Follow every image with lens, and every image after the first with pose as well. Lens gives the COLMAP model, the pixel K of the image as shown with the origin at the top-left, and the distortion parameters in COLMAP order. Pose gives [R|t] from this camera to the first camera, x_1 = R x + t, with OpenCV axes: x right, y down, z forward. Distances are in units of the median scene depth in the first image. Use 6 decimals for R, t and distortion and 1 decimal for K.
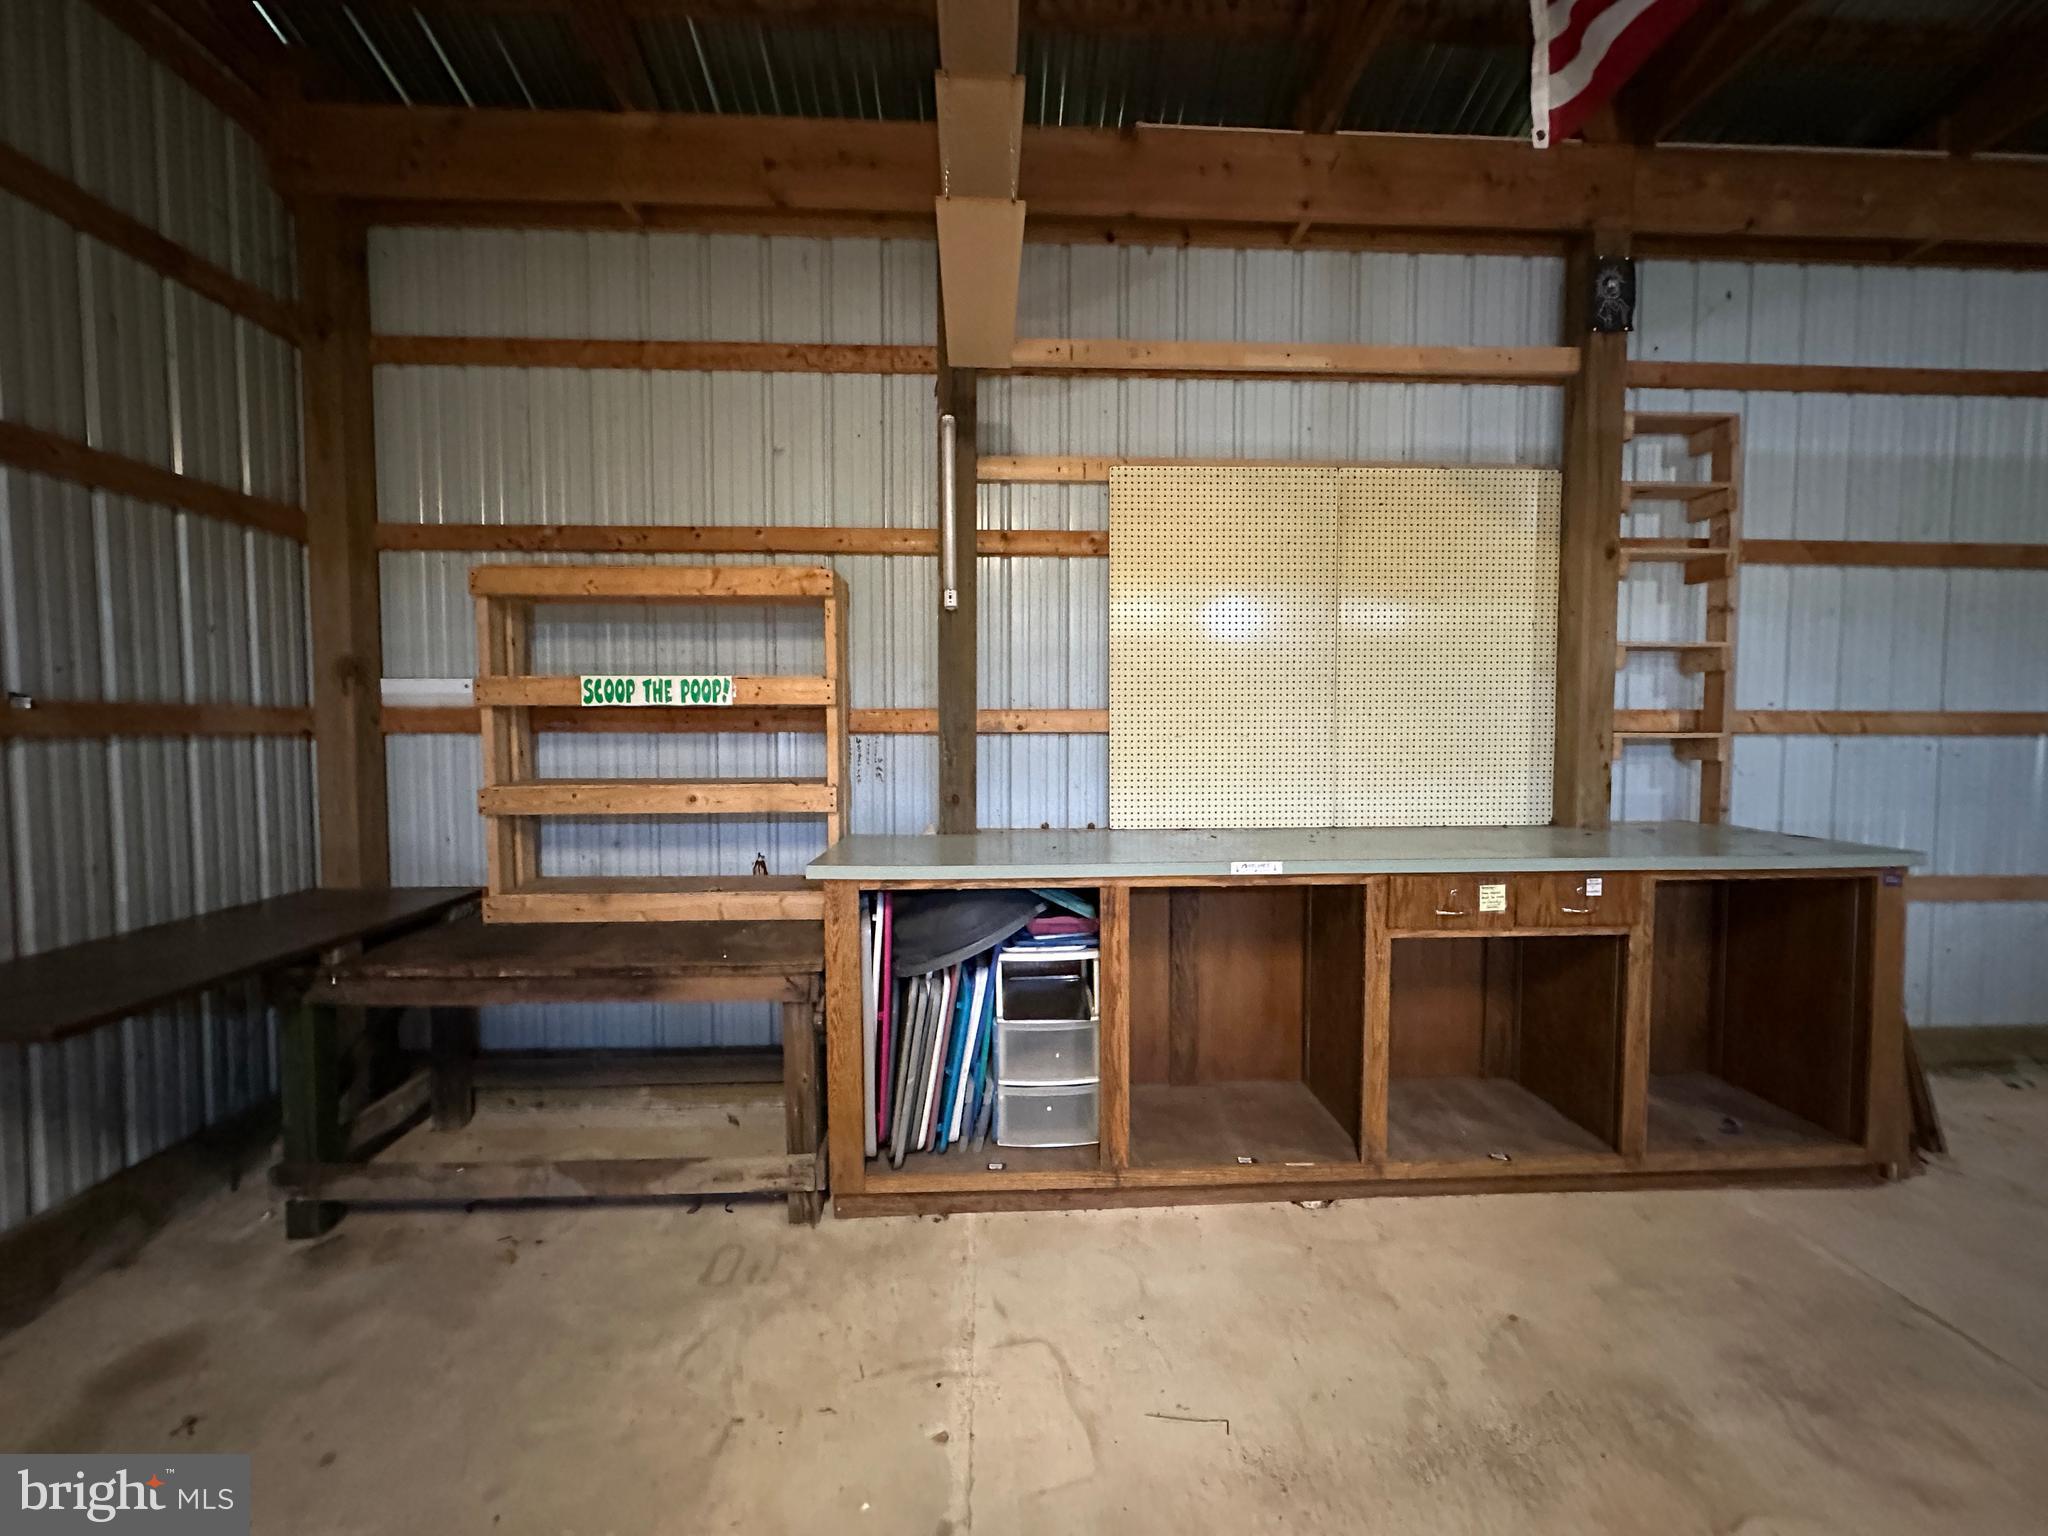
lens RADIAL K [[816.6, 0, 1019.7], [0, 816.6, 761.3], [0, 0, 1]] dist [-0.001780, 0.000369]
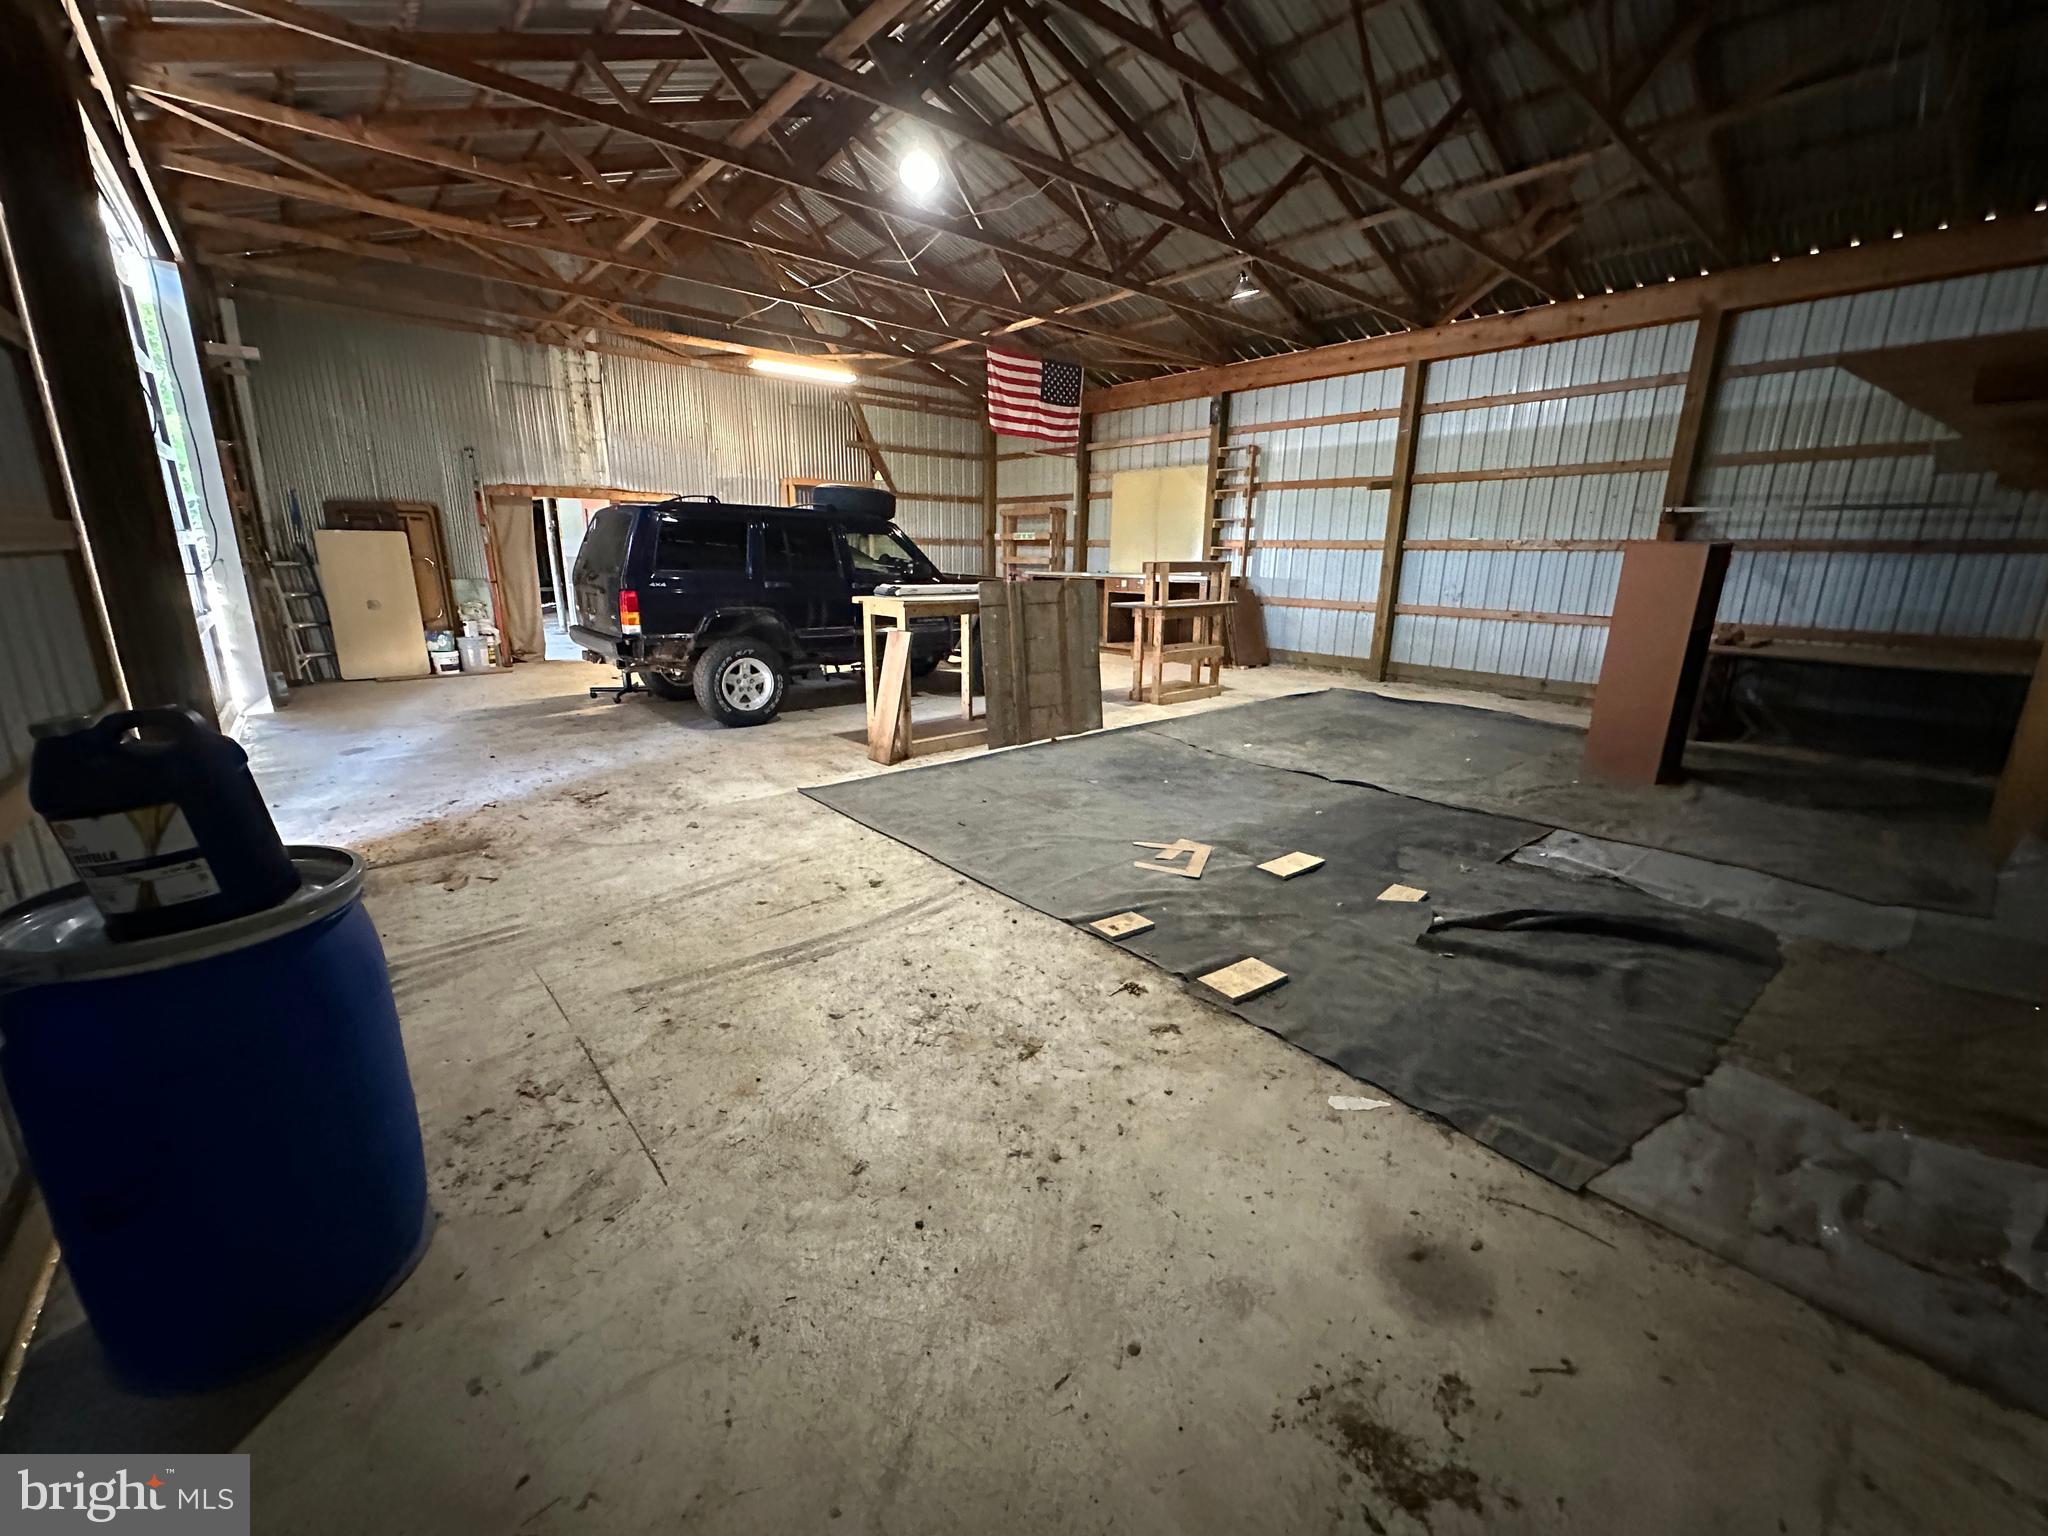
lens RADIAL K [[816.6, 0, 1024.1], [0, 816.6, 764.8], [0, 0, 1]] dist [-0.001780, 0.000369]
pose [[0.621619, 0.206196, -0.755694, 2.956623], [-0.047305, 0.972853, 0.226537, 0.113411], [0.781890, -0.105071, 0.614498, -1.773509]]
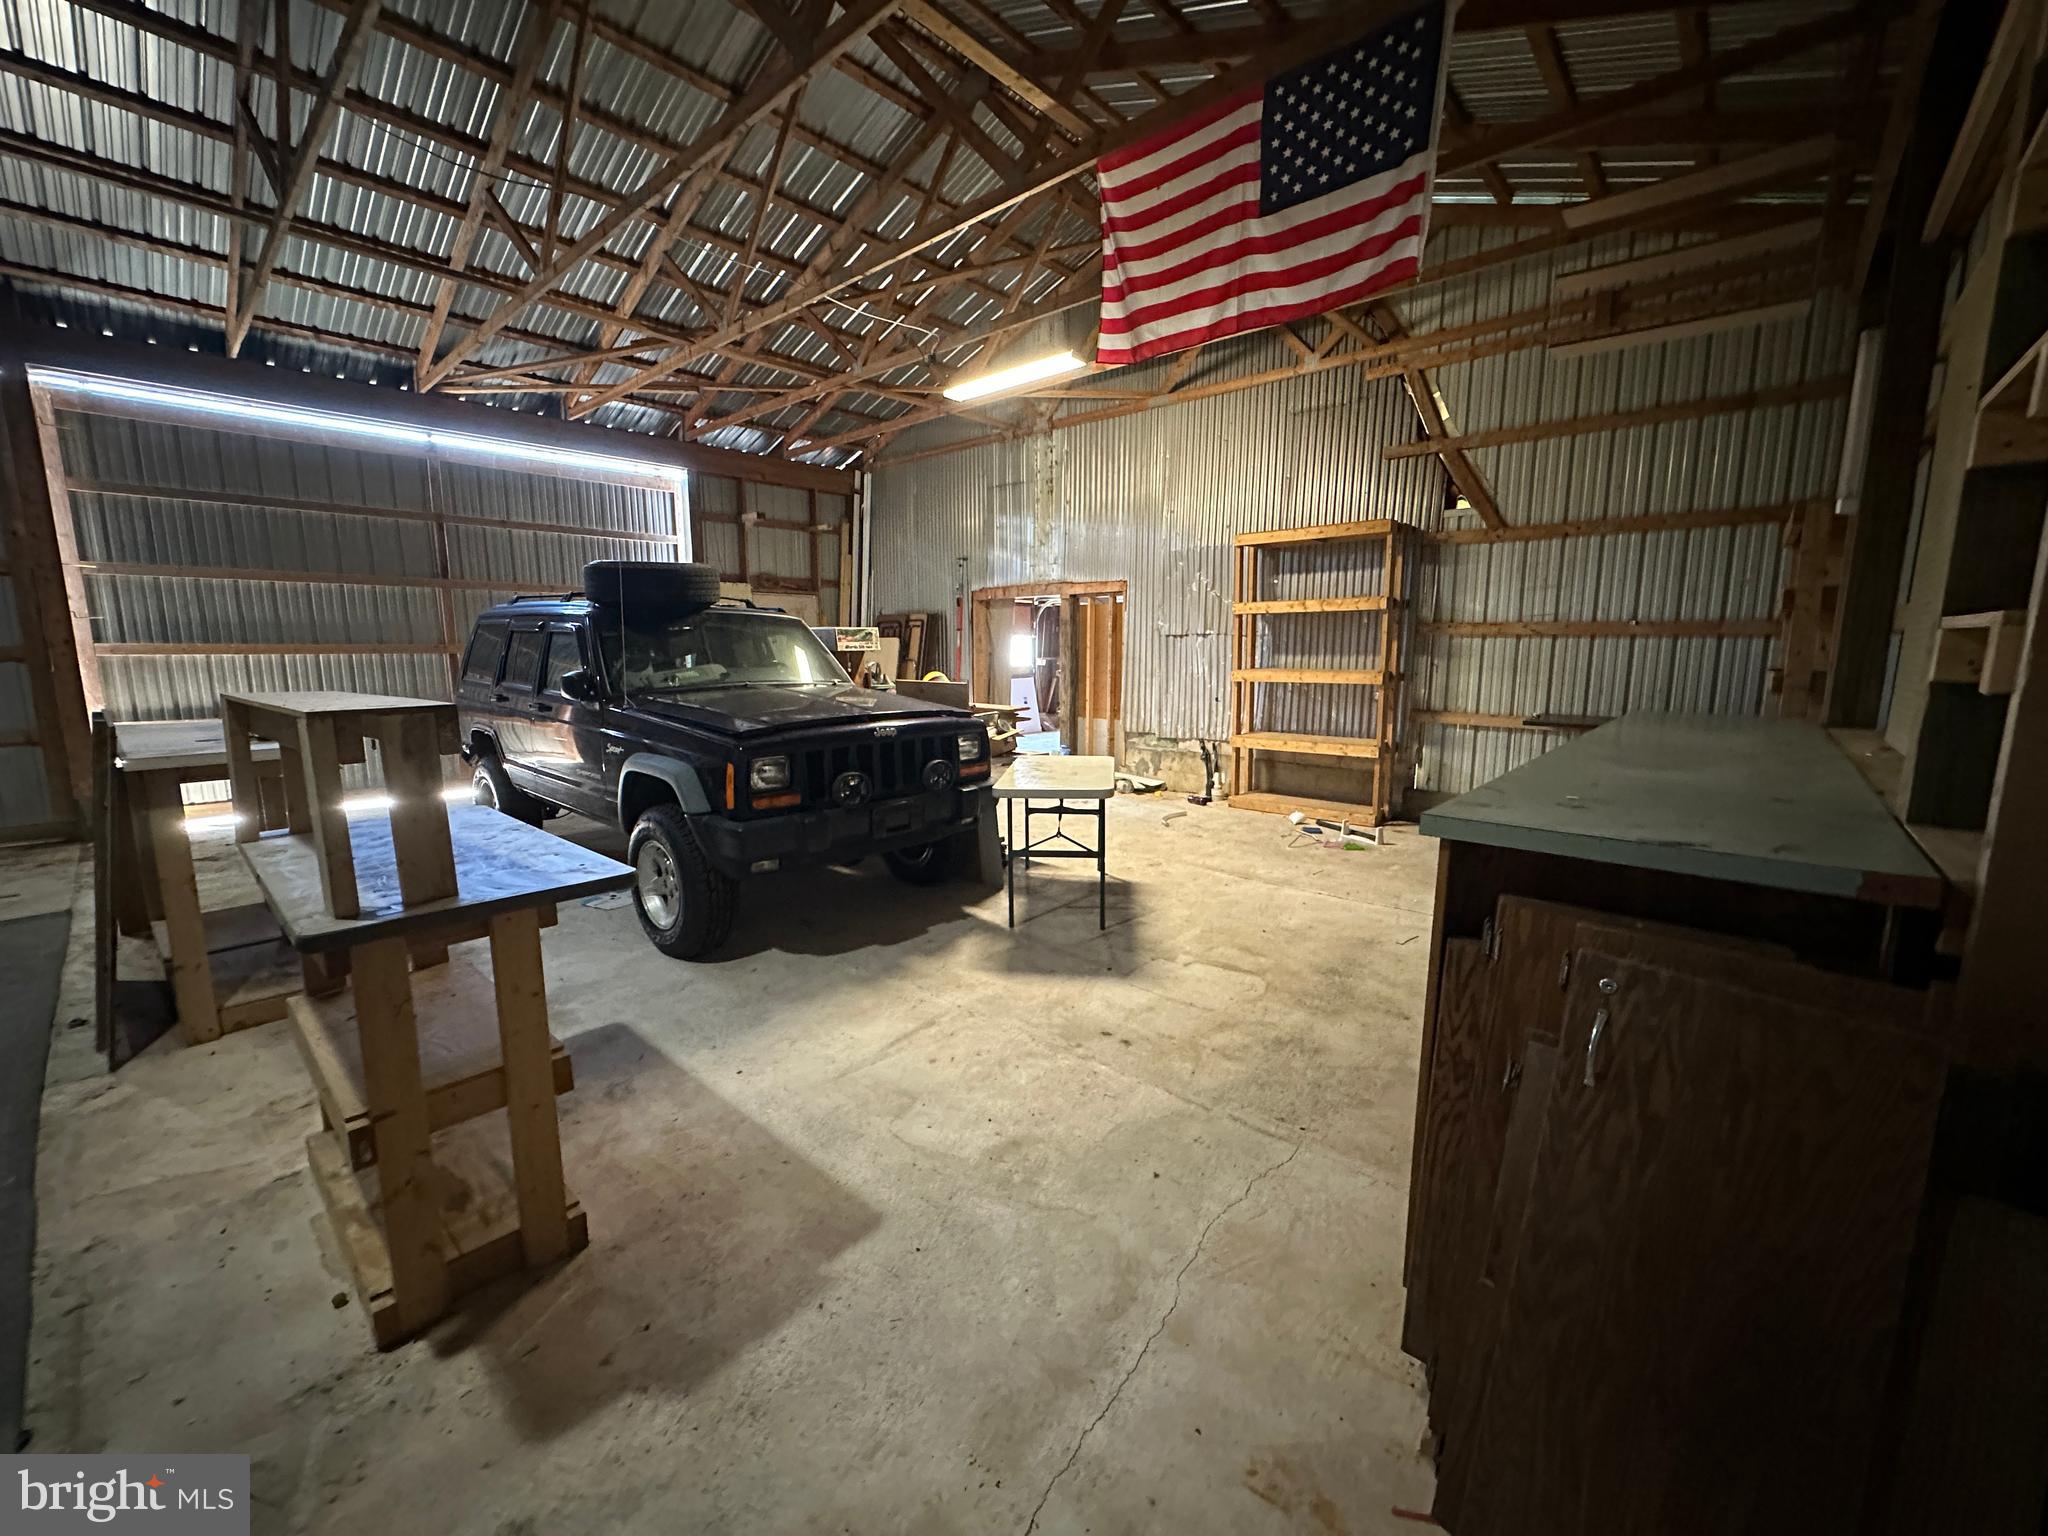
lens RADIAL K [[816.6, 0, 1022.0], [0, 816.6, 768.1], [0, 0, 1]] dist [-0.001780, 0.000369]
pose [[-0.702186, 0.107713, -0.703799, 0.902514], [-0.031860, 0.982747, 0.182192, -0.062633], [0.711280, 0.150356, -0.686639, 1.758656]]
